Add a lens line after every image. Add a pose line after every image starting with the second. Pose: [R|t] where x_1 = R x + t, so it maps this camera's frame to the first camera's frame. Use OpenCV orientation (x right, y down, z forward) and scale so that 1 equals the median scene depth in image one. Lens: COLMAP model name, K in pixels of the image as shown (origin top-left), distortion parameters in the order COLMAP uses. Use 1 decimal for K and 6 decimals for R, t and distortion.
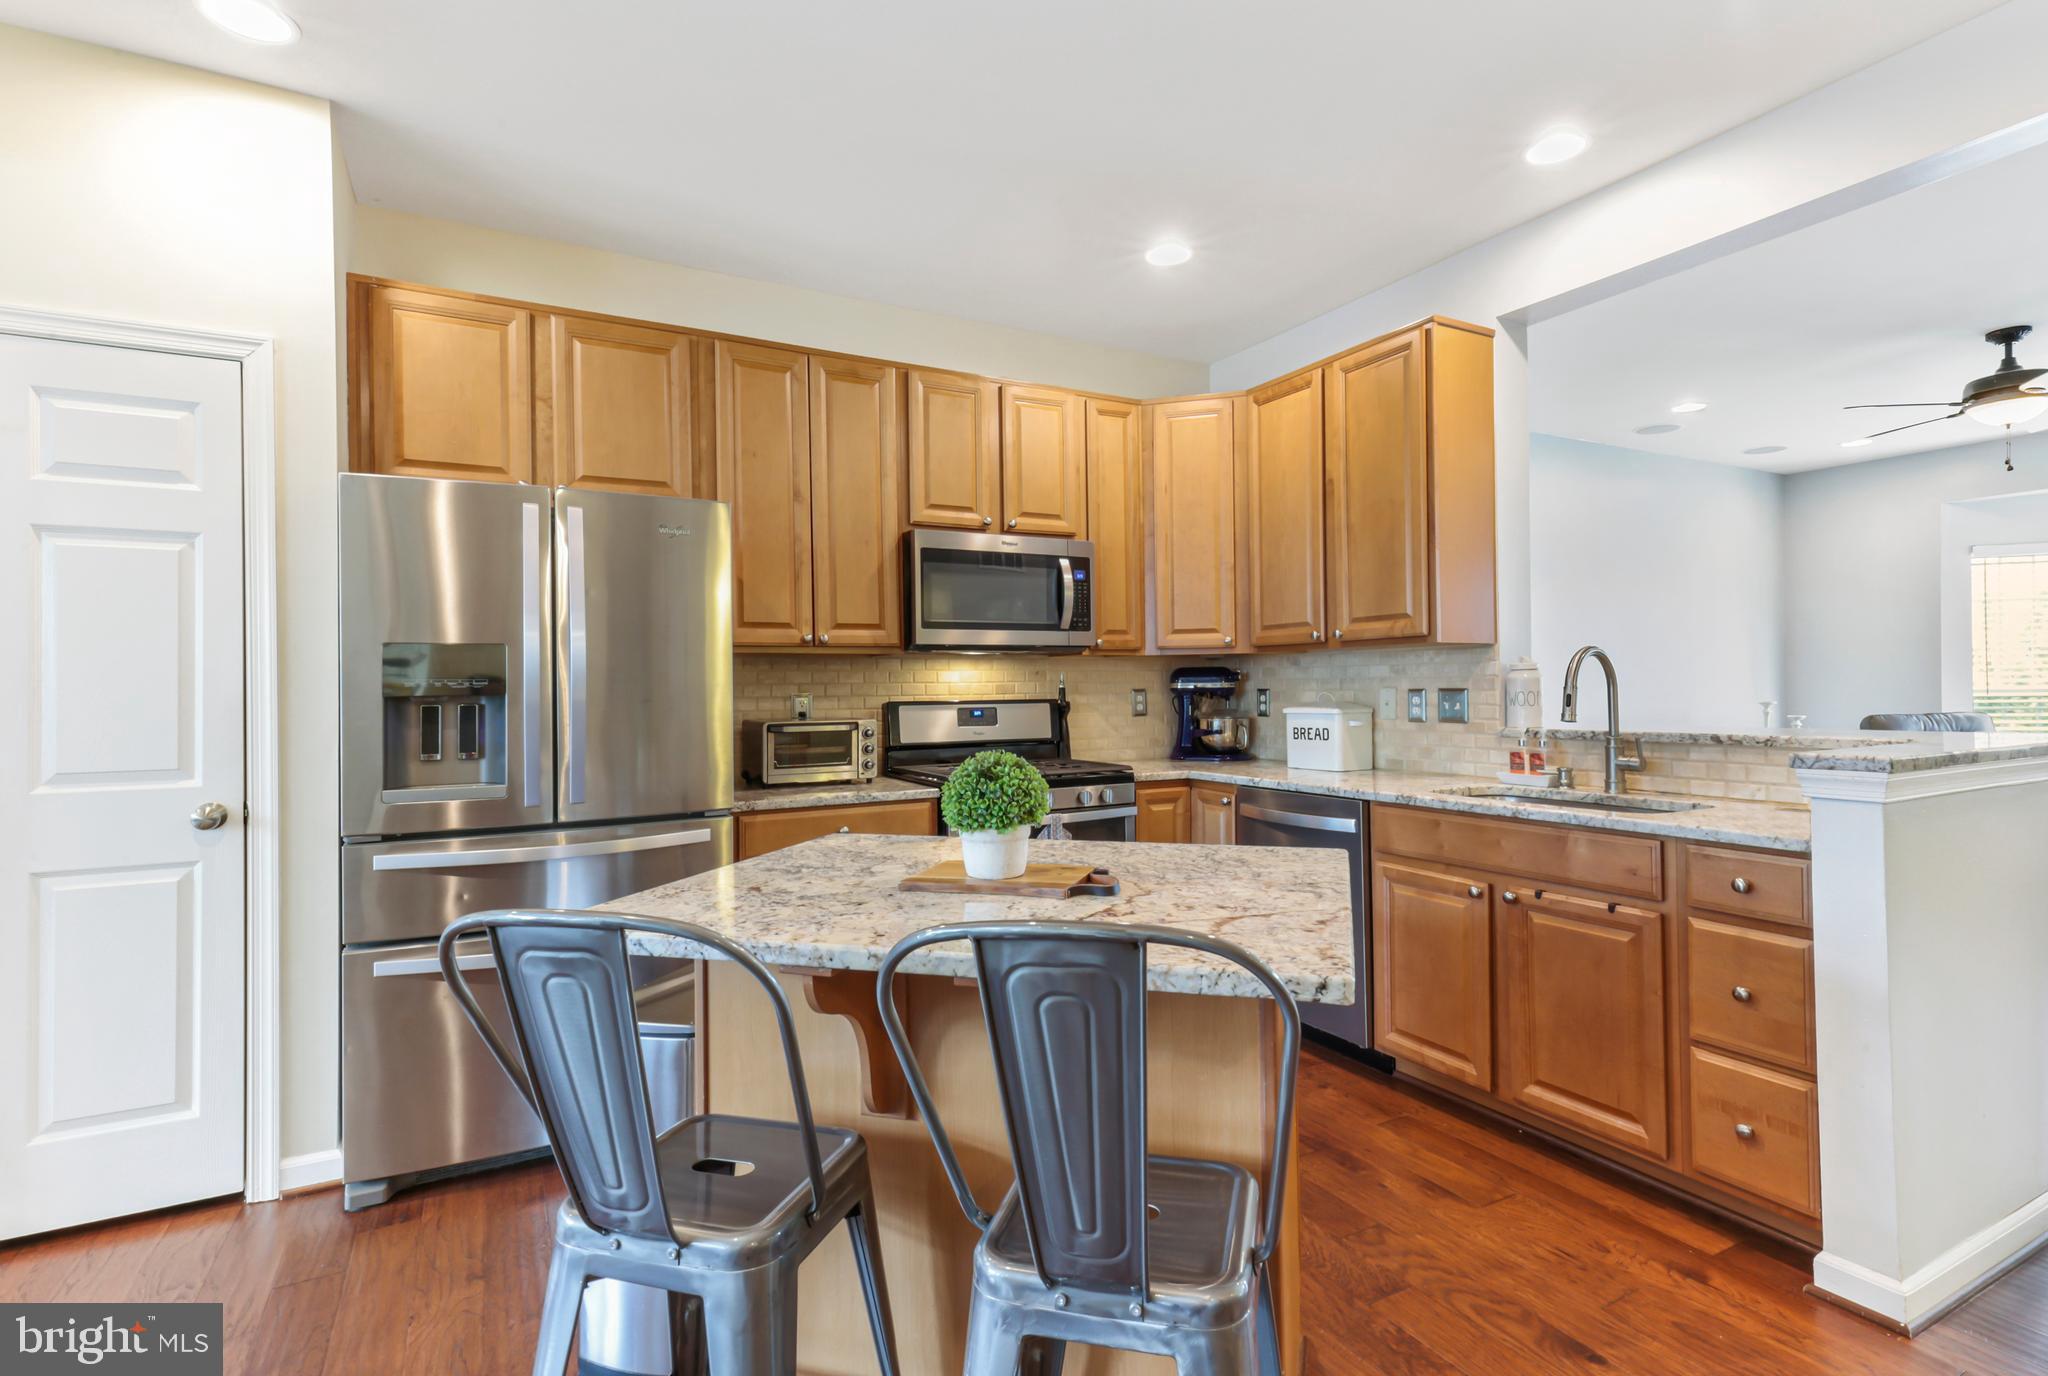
lens RADIAL K [[1043.7, 0, 1099.1], [0, 1043.7, 666.9], [0, 0, 1]] dist [0.011965, 0.005114]
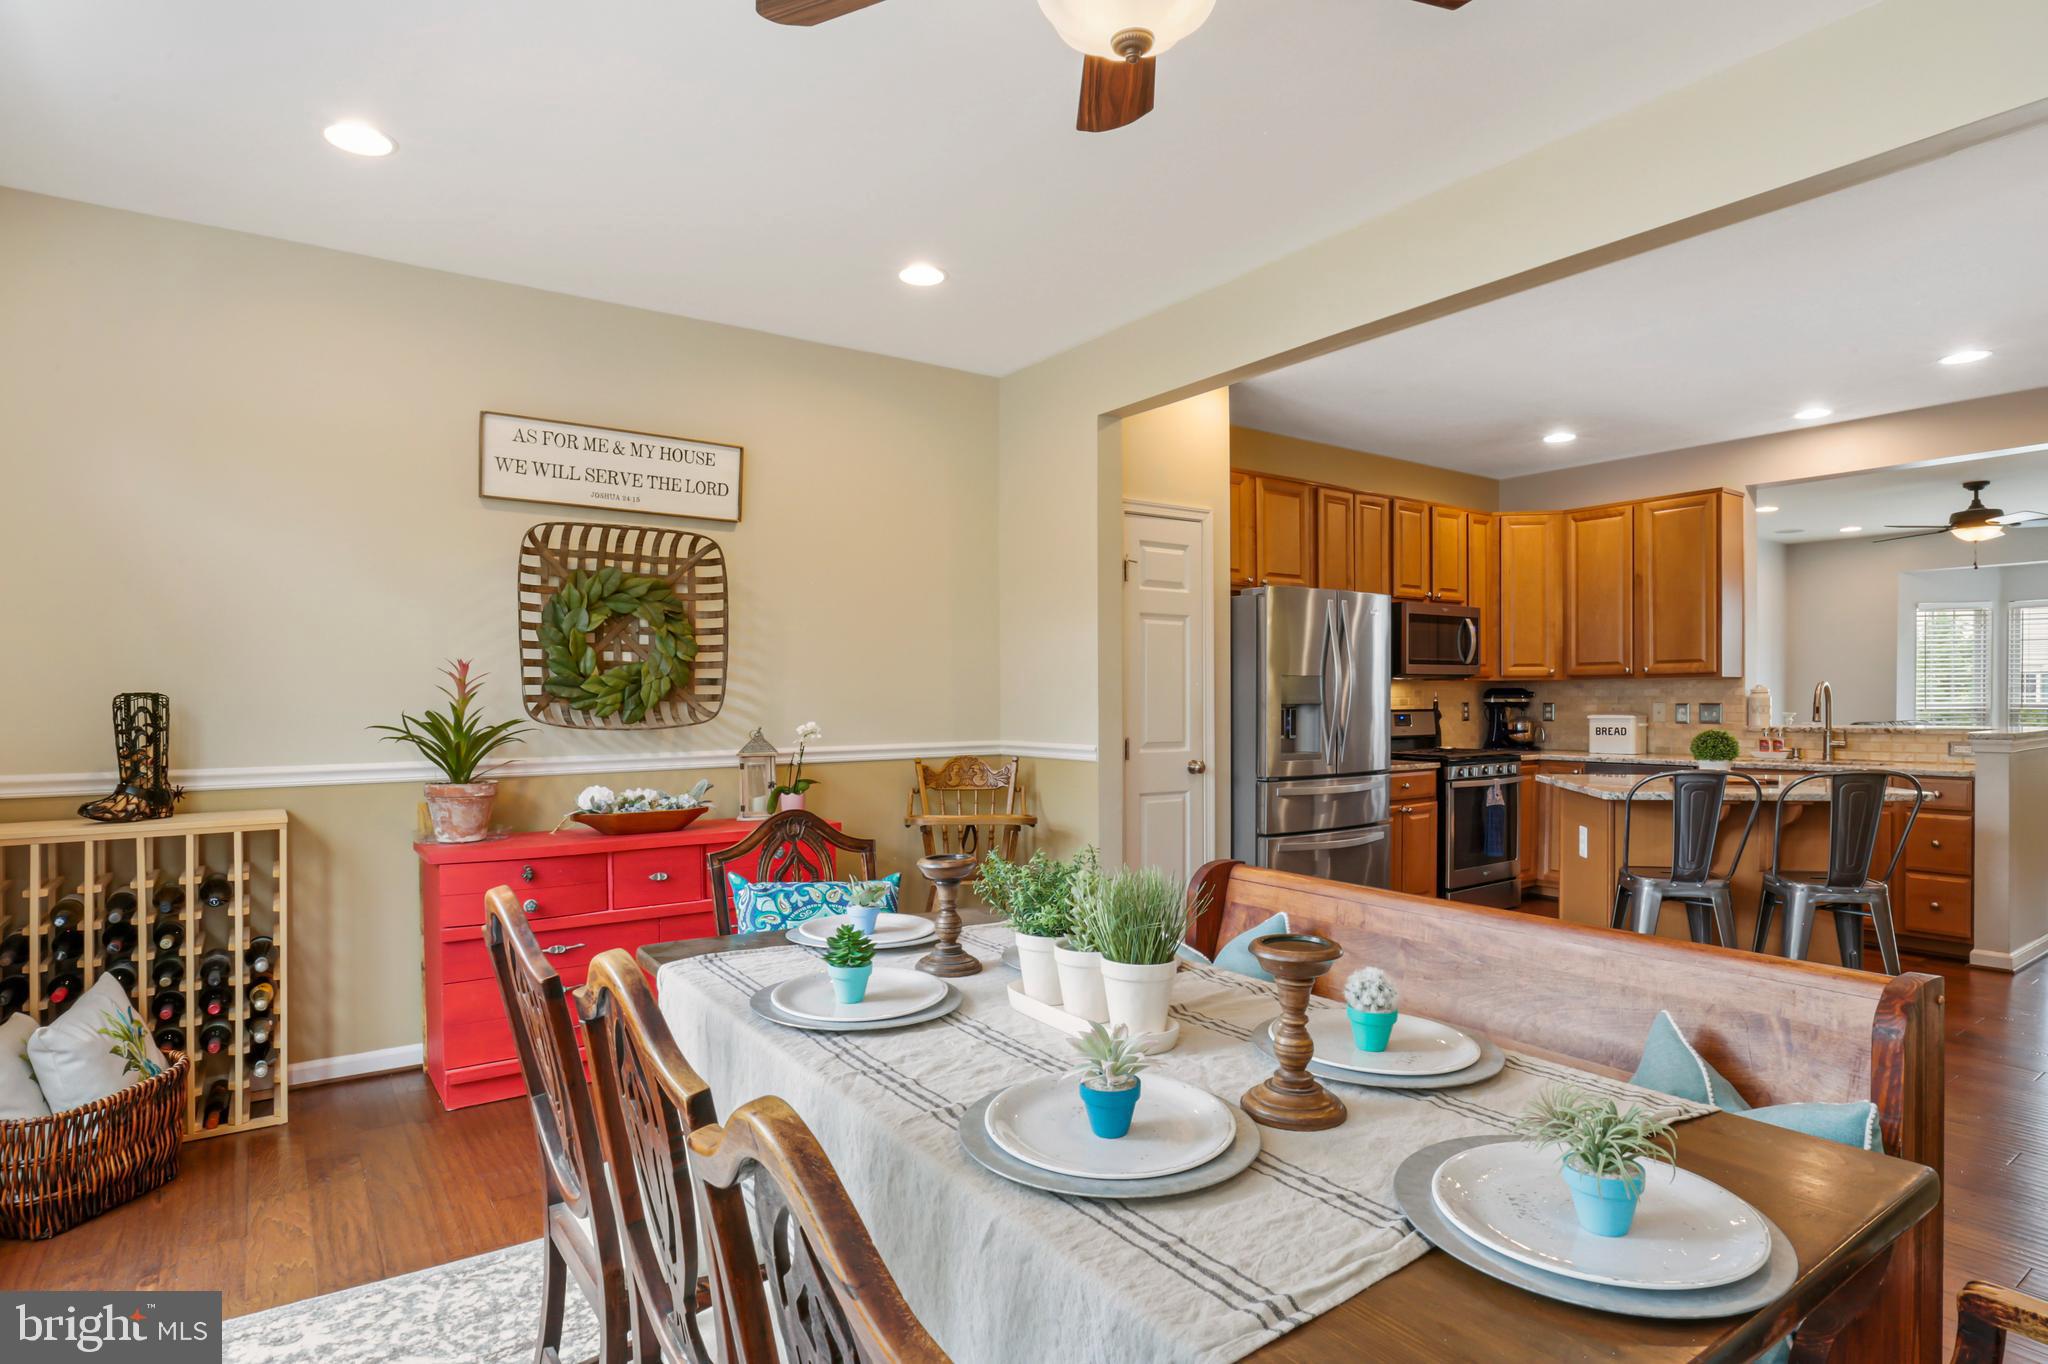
lens RADIAL K [[1177.9, 0, 1017.3], [0, 1177.9, 717.3], [0, 0, 1]] dist [-0.023945, -0.002226]
pose [[0.993916, 0.005278, 0.110014, -0.978578], [-0.008891, 0.999436, 0.032382, -0.007690], [-0.109781, -0.033163, 0.993402, -0.740210]]
